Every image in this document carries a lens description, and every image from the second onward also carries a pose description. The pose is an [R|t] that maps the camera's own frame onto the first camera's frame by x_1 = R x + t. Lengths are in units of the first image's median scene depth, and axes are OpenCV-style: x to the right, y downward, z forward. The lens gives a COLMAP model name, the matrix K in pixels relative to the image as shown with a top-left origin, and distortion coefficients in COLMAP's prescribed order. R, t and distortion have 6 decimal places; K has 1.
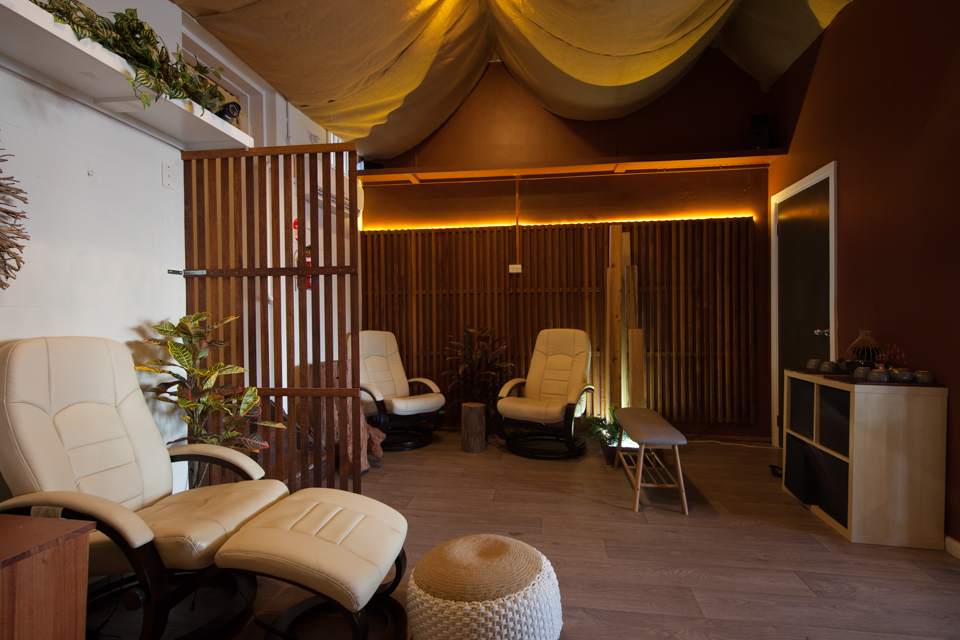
lens RADIAL K [[482.8, 0, 480.0], [0, 482.8, 320.0], [0, 0, 1]] dist [0.000702, 0.000120]
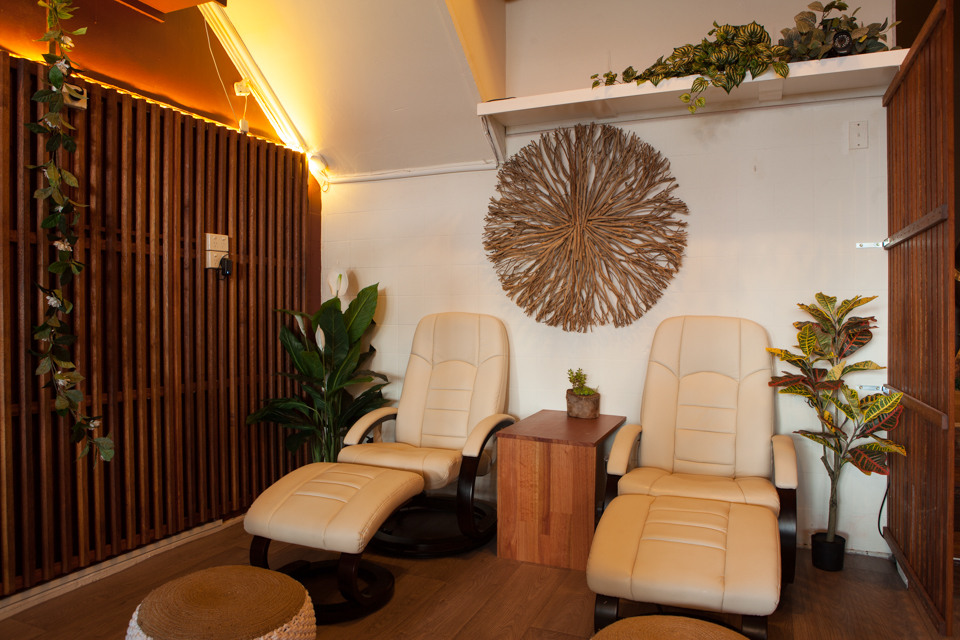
lens RADIAL K [[665.4, 0, 480.0], [0, 665.4, 320.0], [0, 0, 1]] dist [-0.121169, 0.092698]
pose [[-0.235221, 0.016218, -0.971807, 0.934486], [0.010990, 0.999841, 0.014025, 0.015612], [0.971880, -0.007381, -0.235362, 0.893006]]
